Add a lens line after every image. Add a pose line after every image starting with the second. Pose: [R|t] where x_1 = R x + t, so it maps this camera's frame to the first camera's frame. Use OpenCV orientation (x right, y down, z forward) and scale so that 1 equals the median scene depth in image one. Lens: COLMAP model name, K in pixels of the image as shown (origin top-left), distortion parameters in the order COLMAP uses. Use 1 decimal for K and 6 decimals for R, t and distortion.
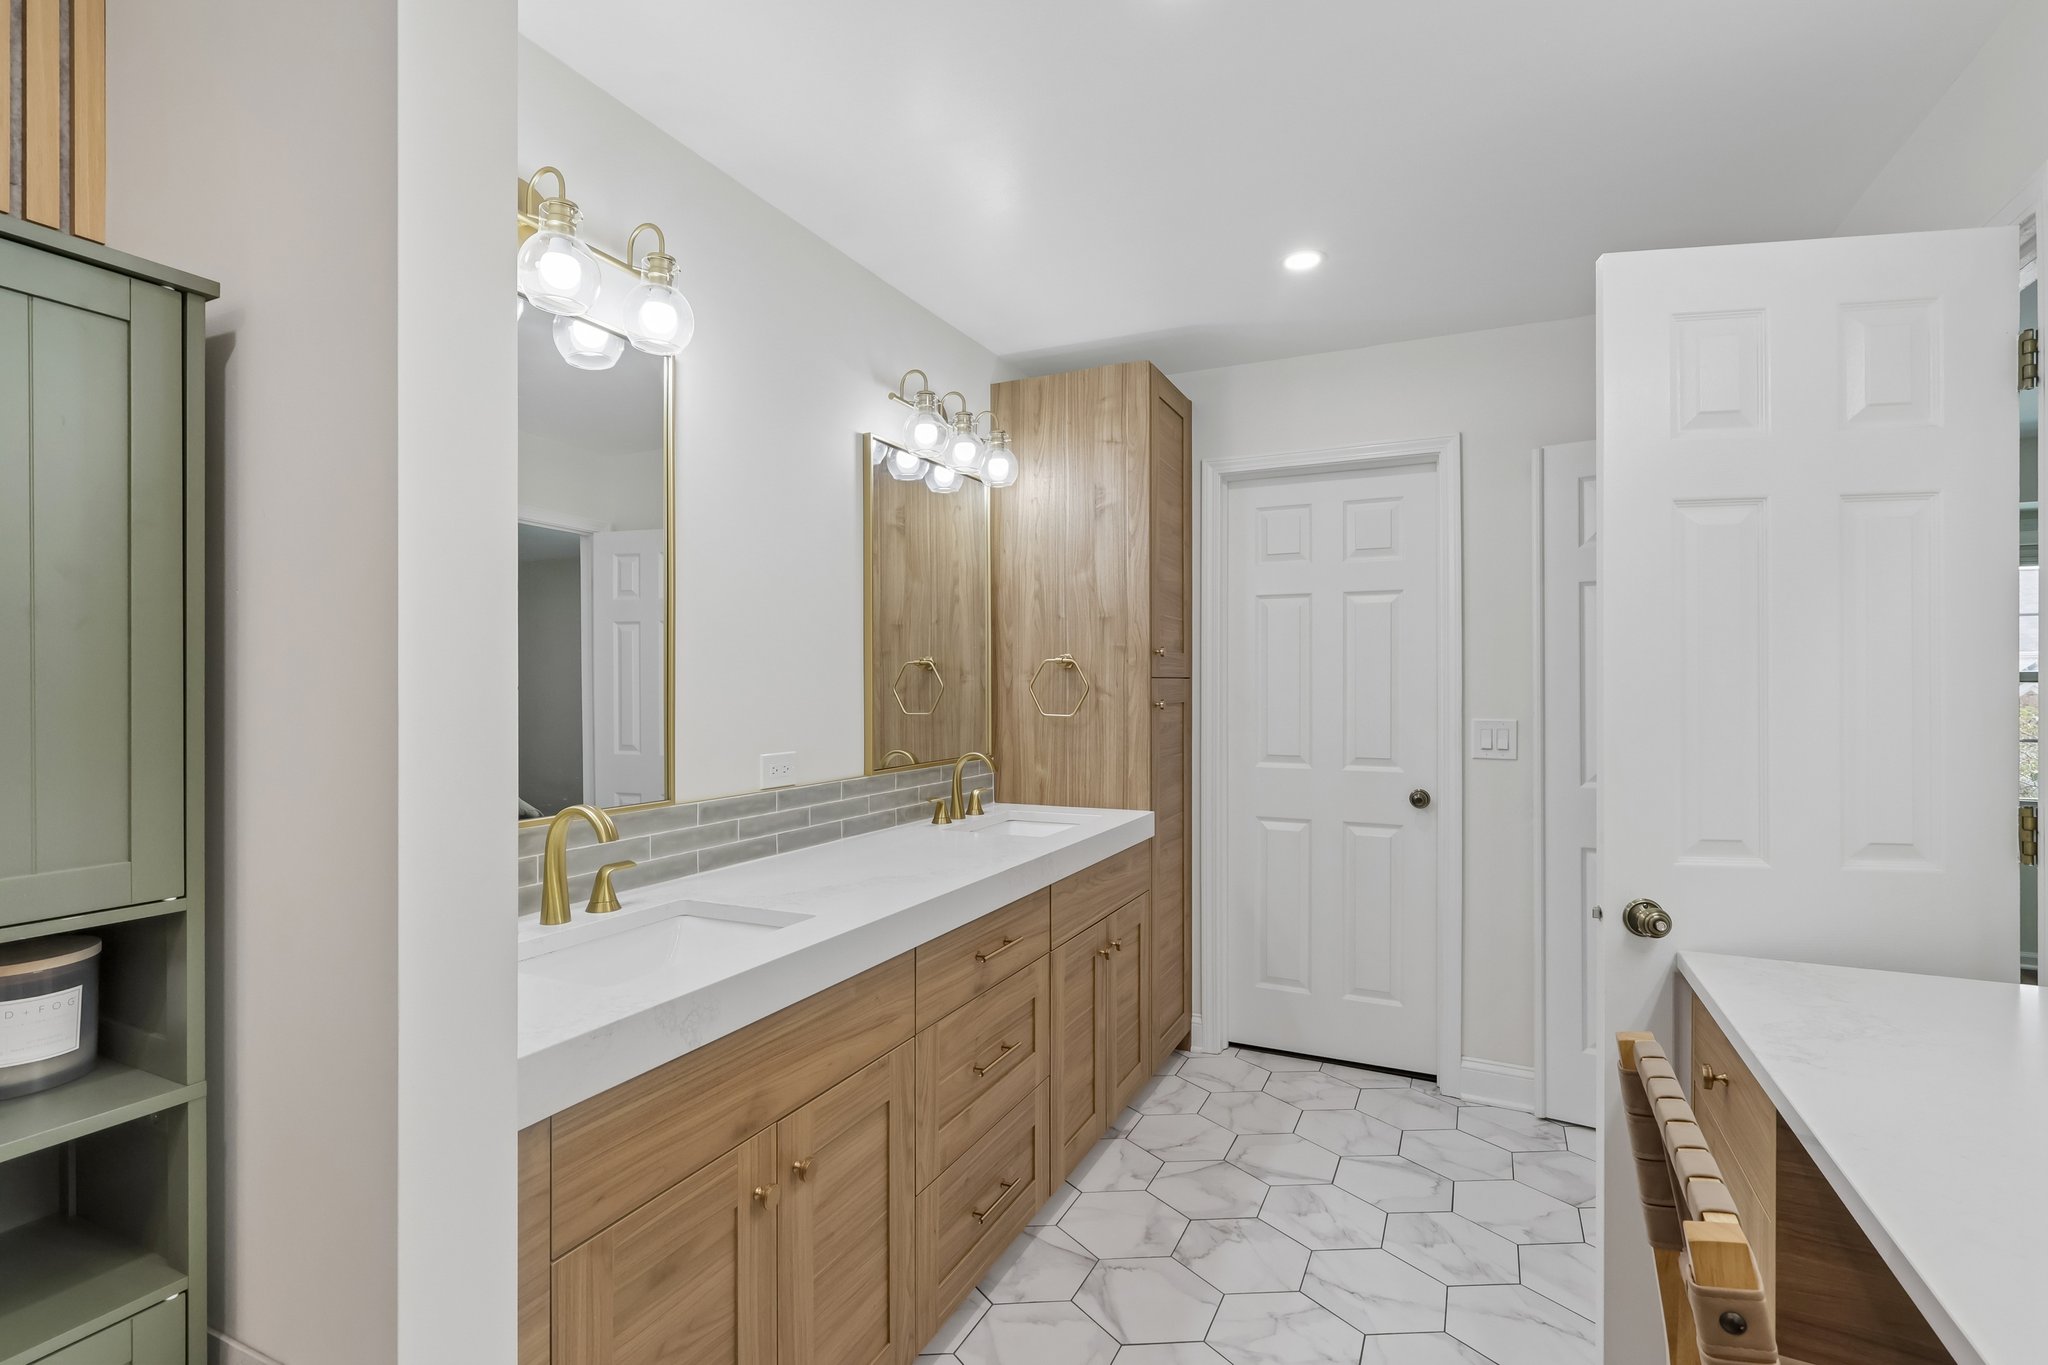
lens RADIAL K [[950.4, 0, 1032.6], [0, 950.4, 687.6], [0, 0, 1]] dist [-0.001778, 0.000040]
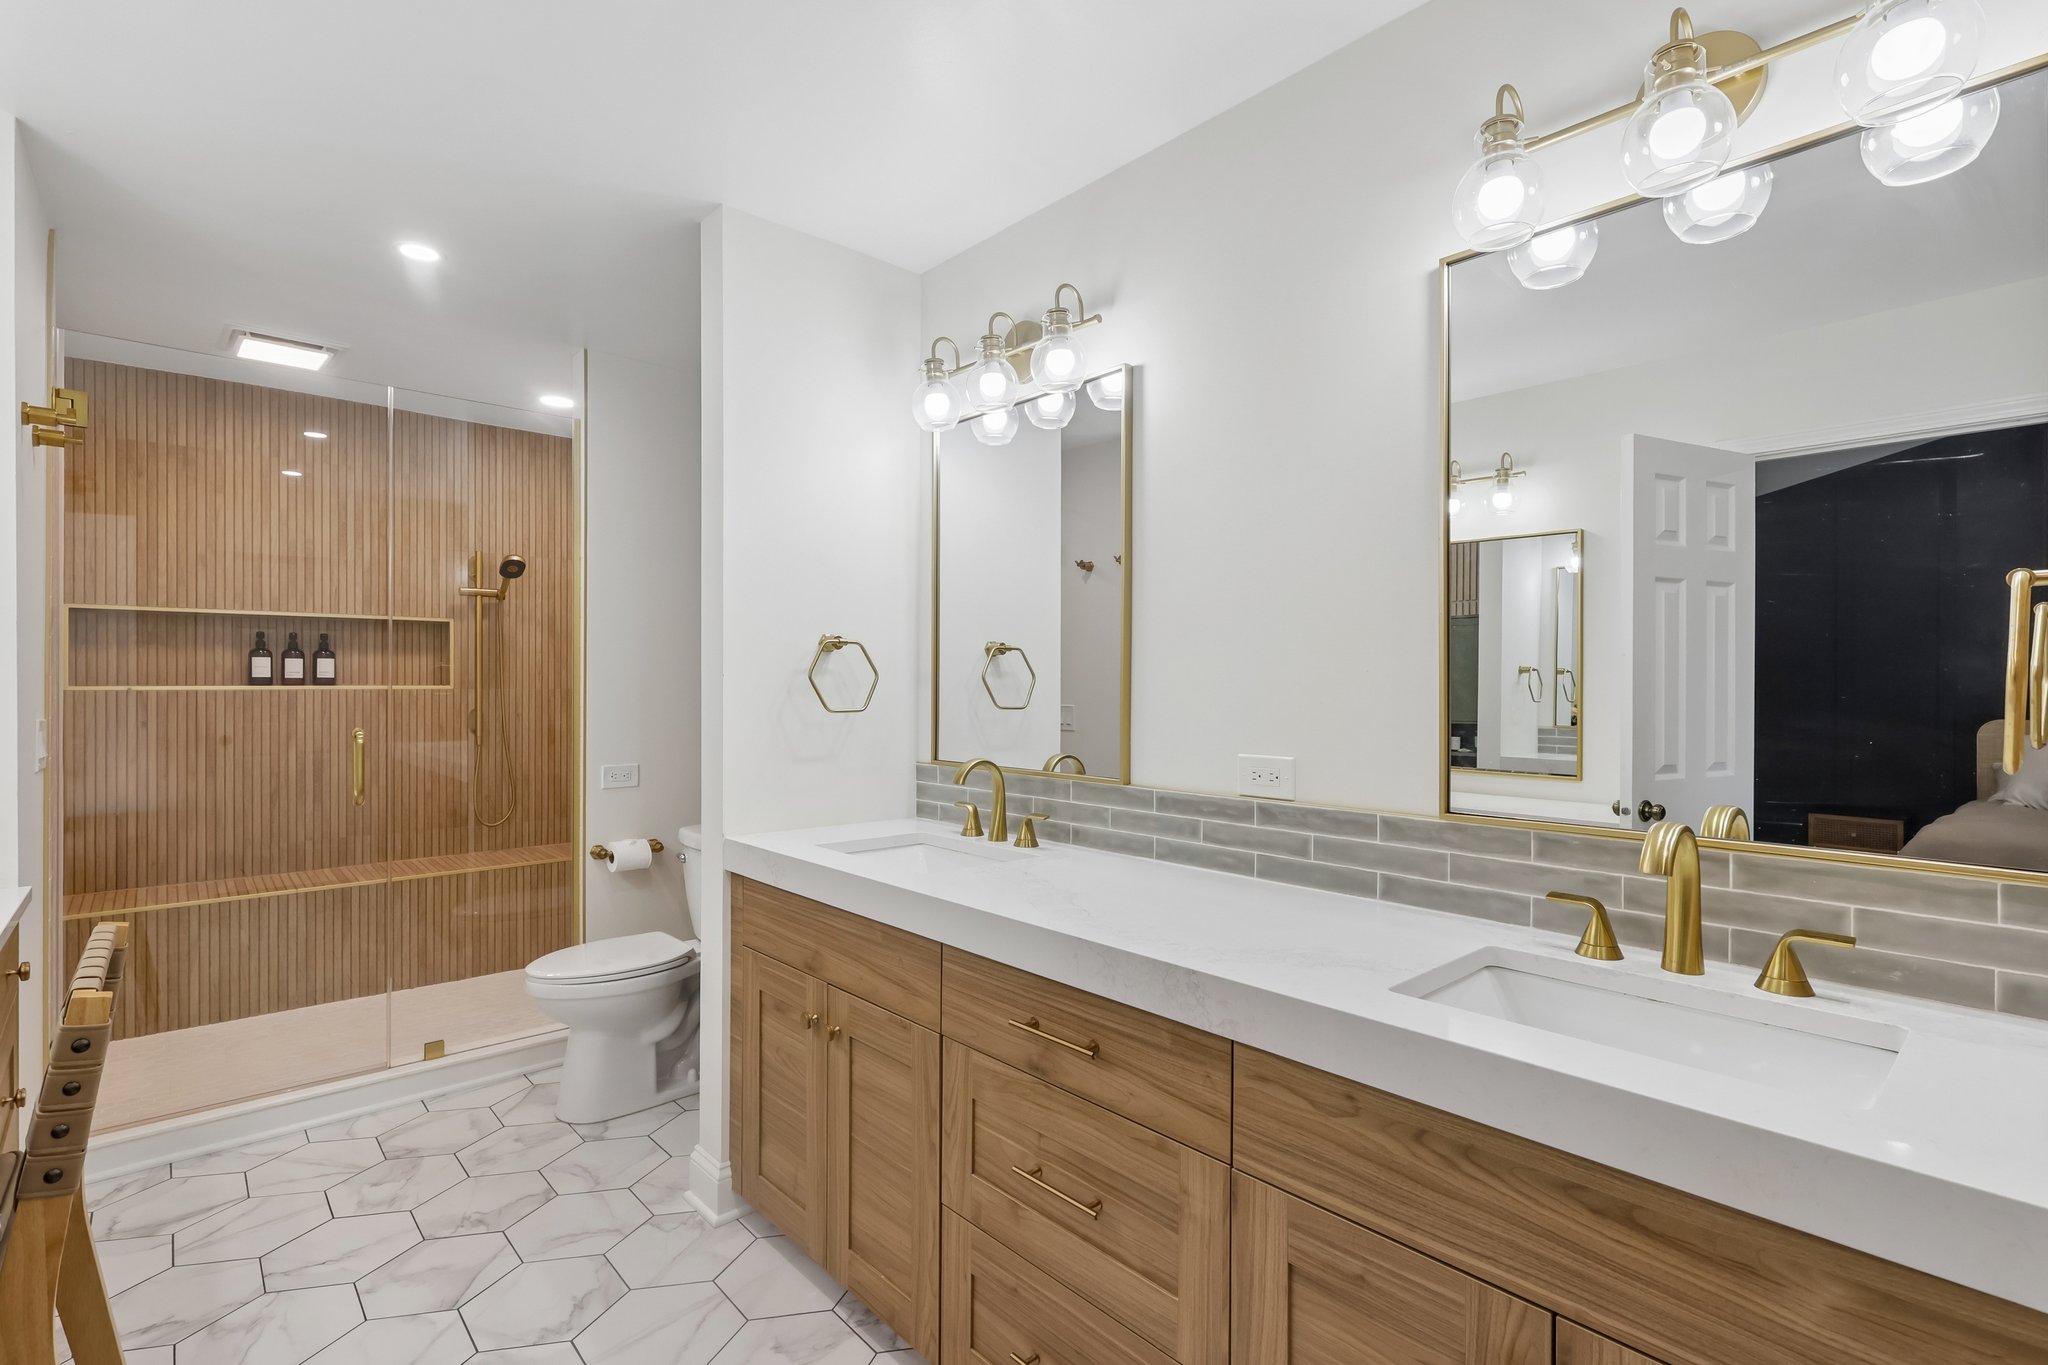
lens RADIAL K [[950.4, 0, 1033.9], [0, 950.4, 680.2], [0, 0, 1]] dist [-0.001778, 0.000040]
pose [[-0.376704, -0.004798, -0.926321, 0.655110], [-0.007335, 0.999971, -0.002197, 0.006633], [0.926305, 0.005967, -0.376728, 1.288238]]
